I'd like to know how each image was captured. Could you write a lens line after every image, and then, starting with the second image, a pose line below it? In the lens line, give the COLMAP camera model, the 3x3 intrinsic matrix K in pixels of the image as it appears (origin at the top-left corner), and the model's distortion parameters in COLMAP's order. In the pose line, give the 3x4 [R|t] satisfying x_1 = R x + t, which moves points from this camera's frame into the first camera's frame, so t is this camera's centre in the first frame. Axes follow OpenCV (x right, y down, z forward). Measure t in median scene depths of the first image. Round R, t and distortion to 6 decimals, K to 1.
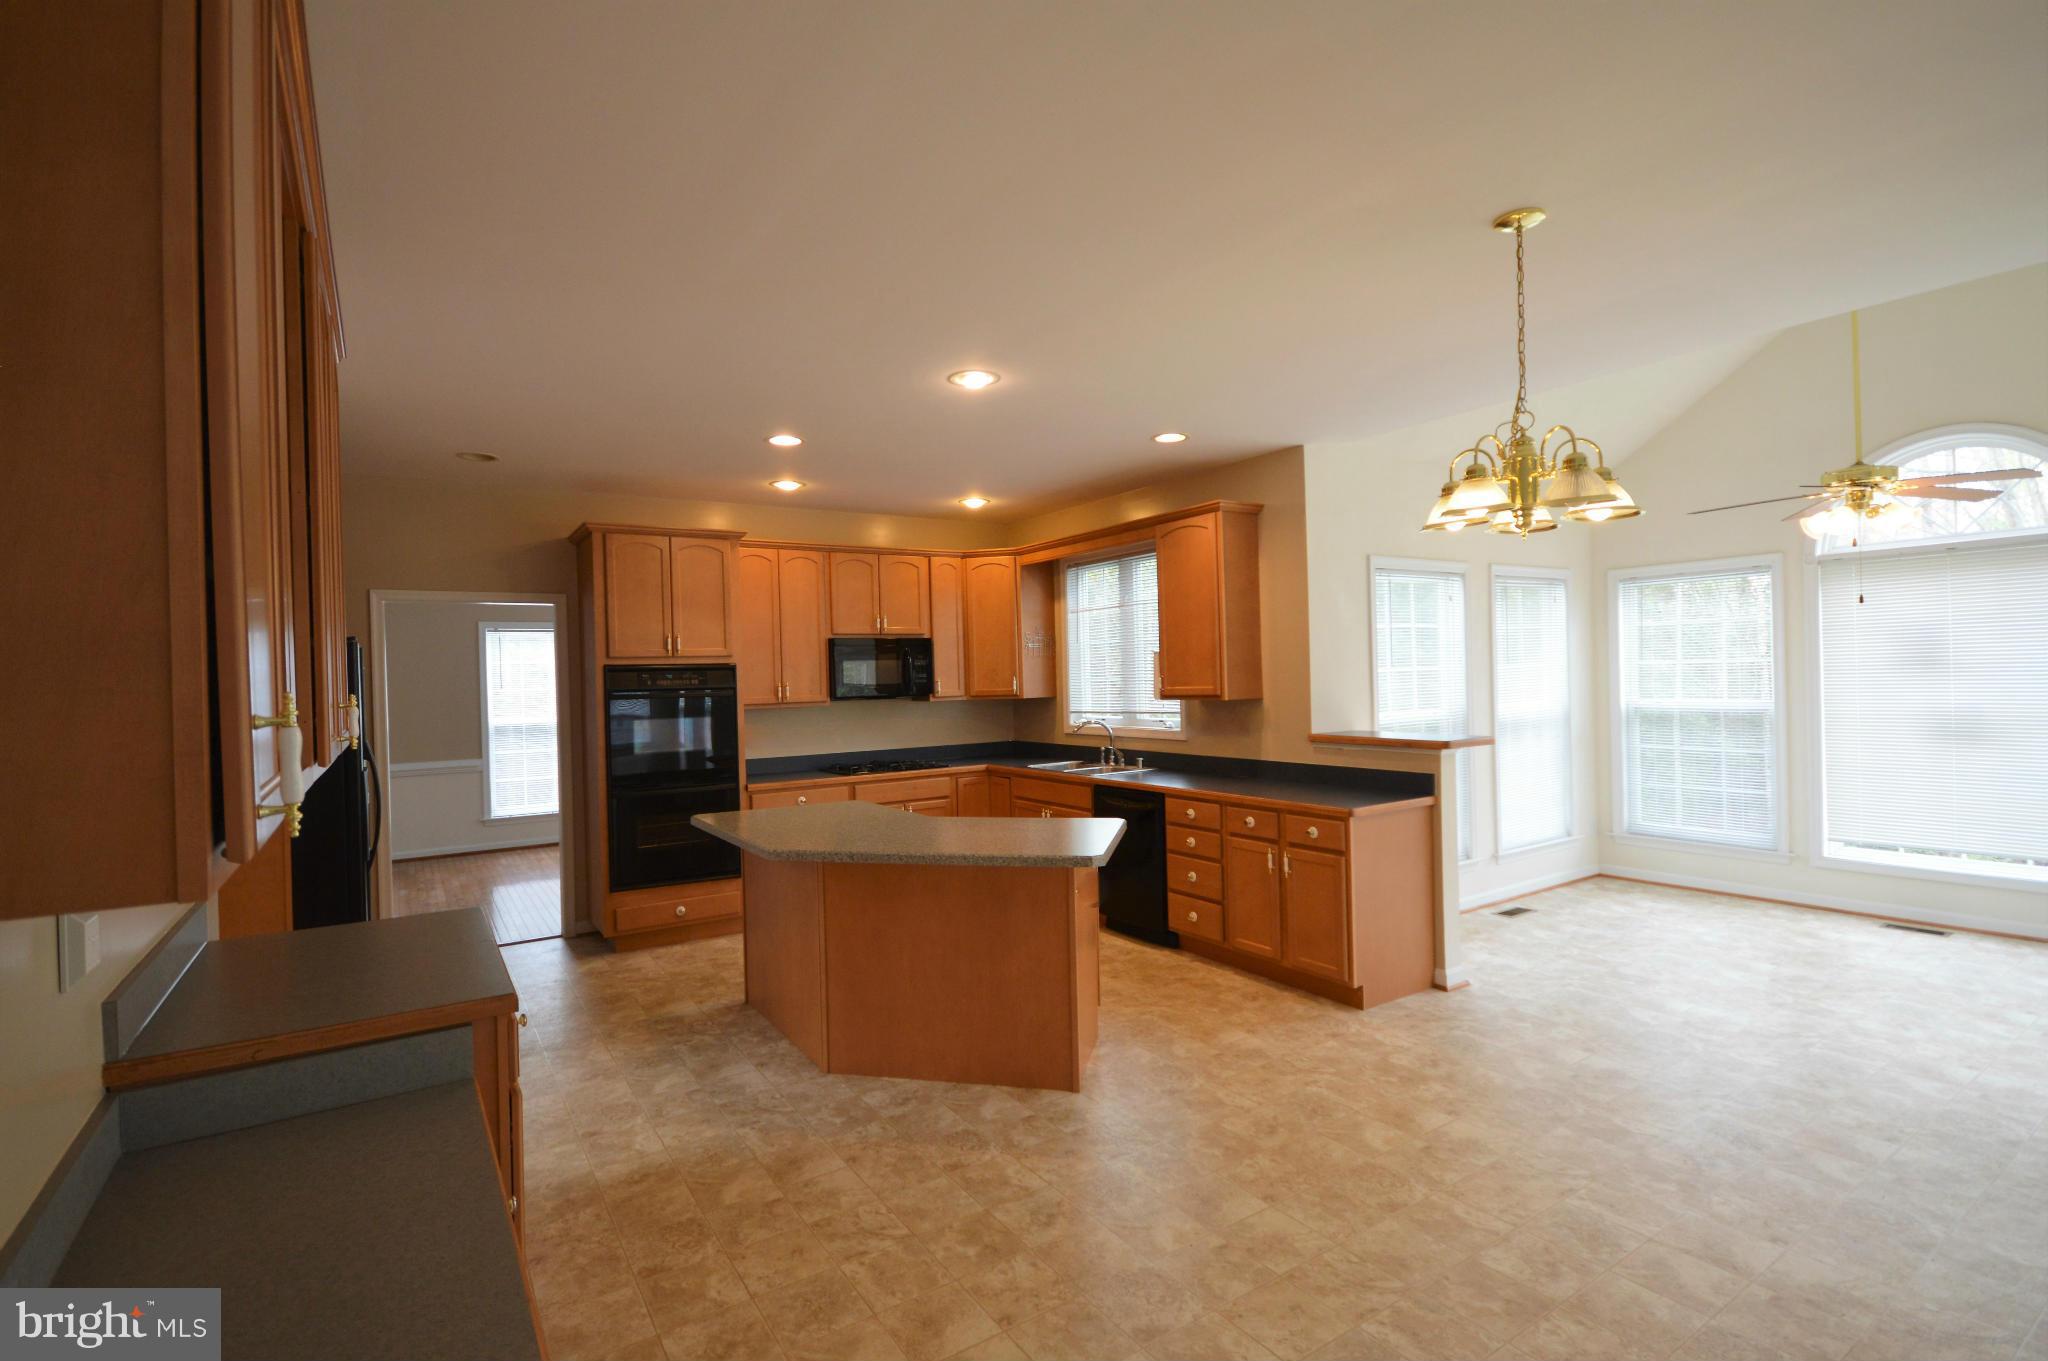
lens RADIAL K [[976.6, 0, 996.8], [0, 976.6, 685.3], [0, 0, 1]] dist [-0.021152, -0.000557]
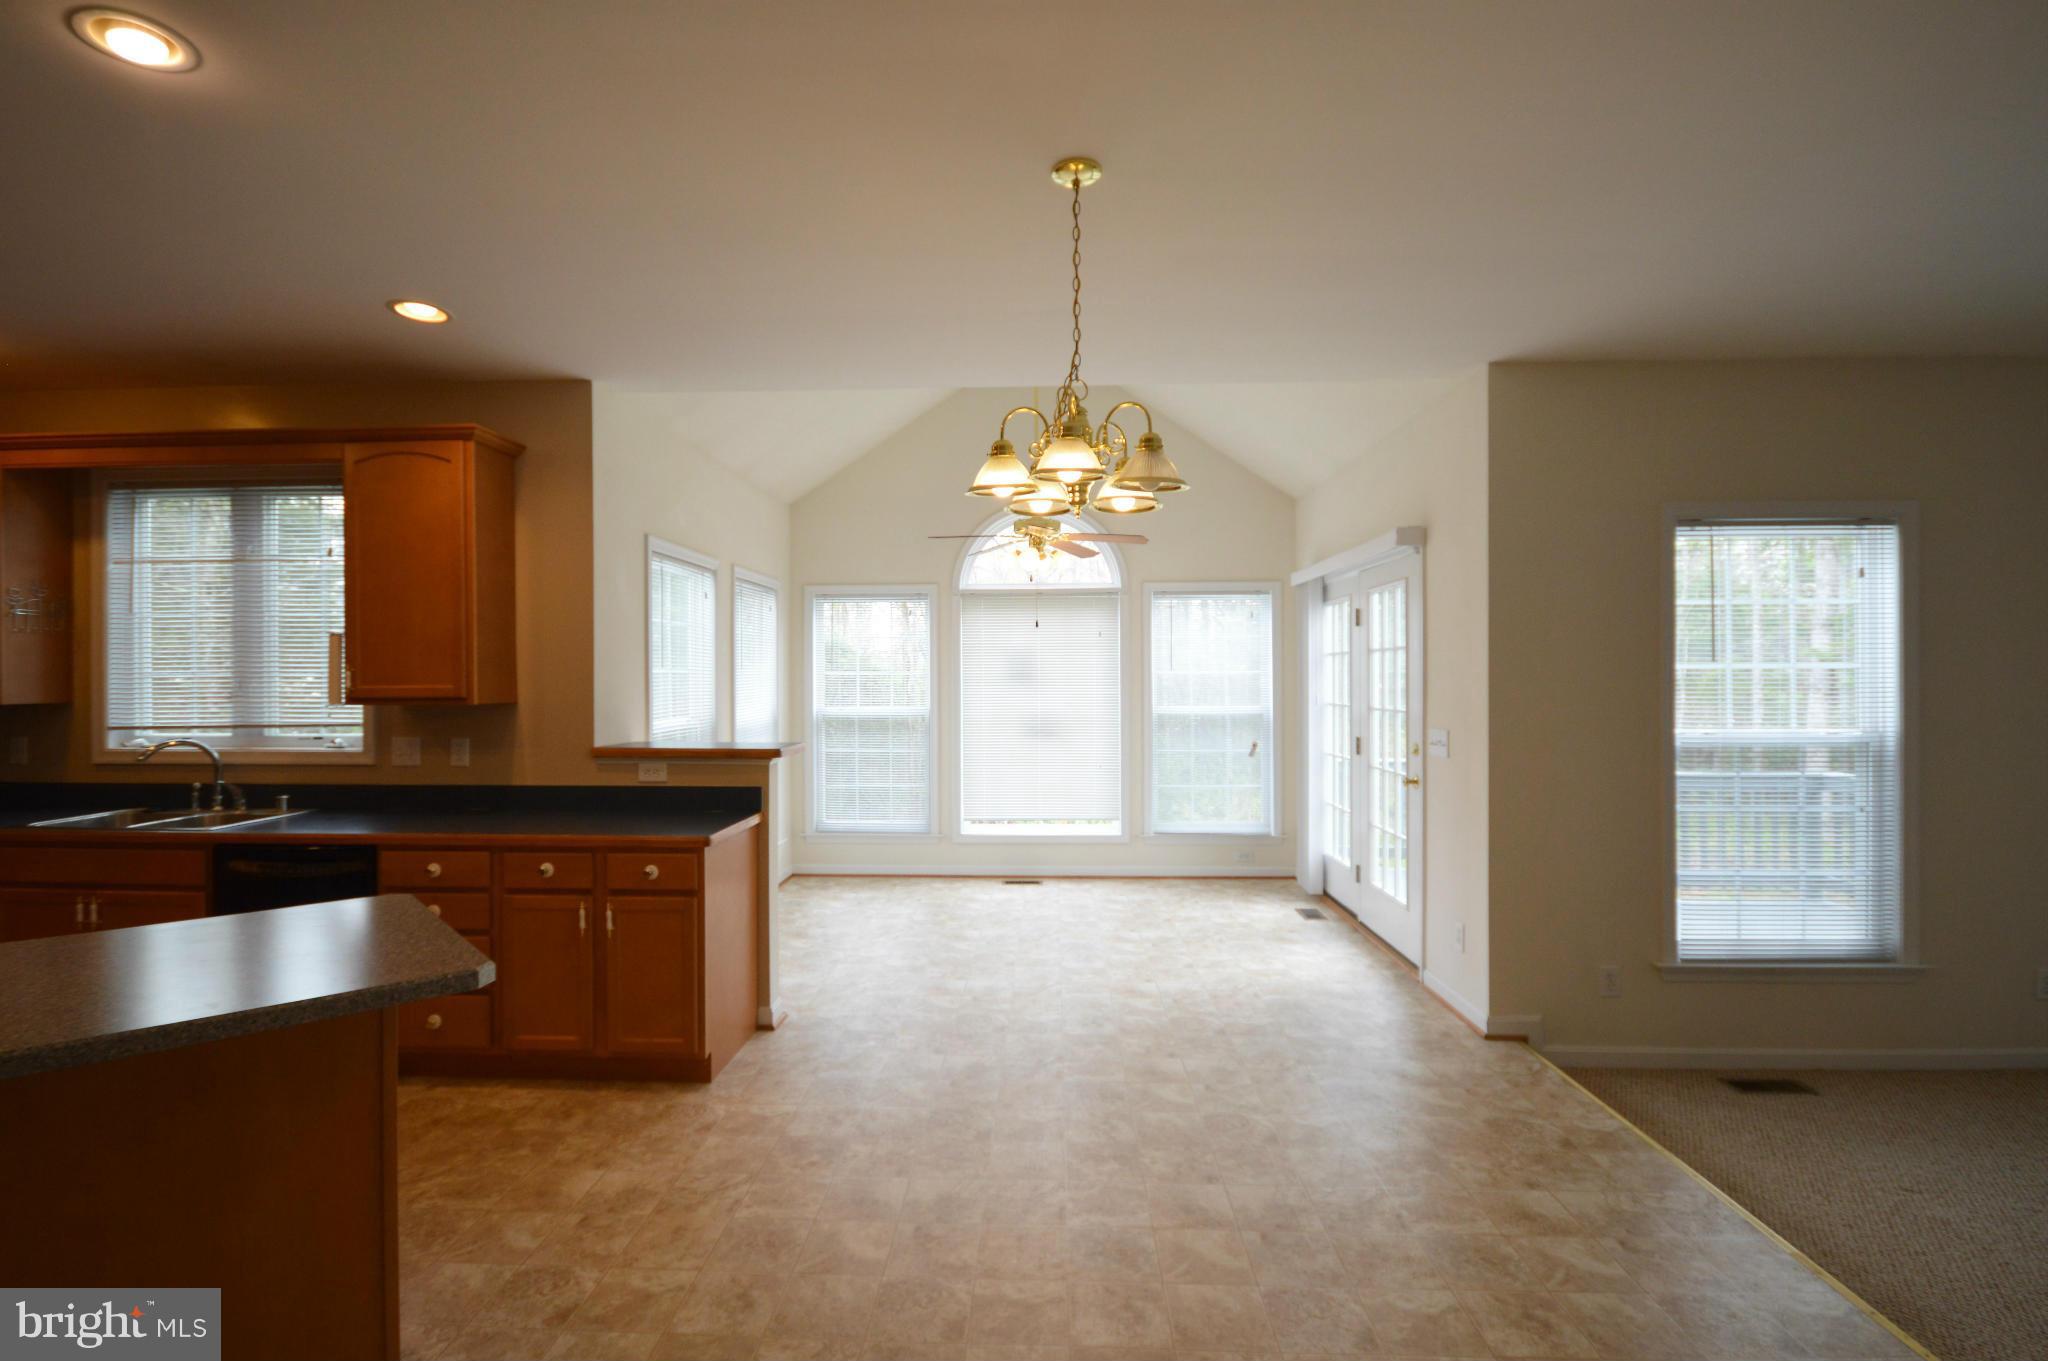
lens RADIAL K [[946.7, 0, 1024.0], [0, 946.7, 680.5], [0, 0, 1]] dist [-0.004438, -0.000904]
pose [[0.558967, 0.023716, 0.828851, -0.121250], [-0.004105, 0.999658, -0.025835, 0.014523], [-0.829180, 0.011038, 0.558873, 0.288611]]
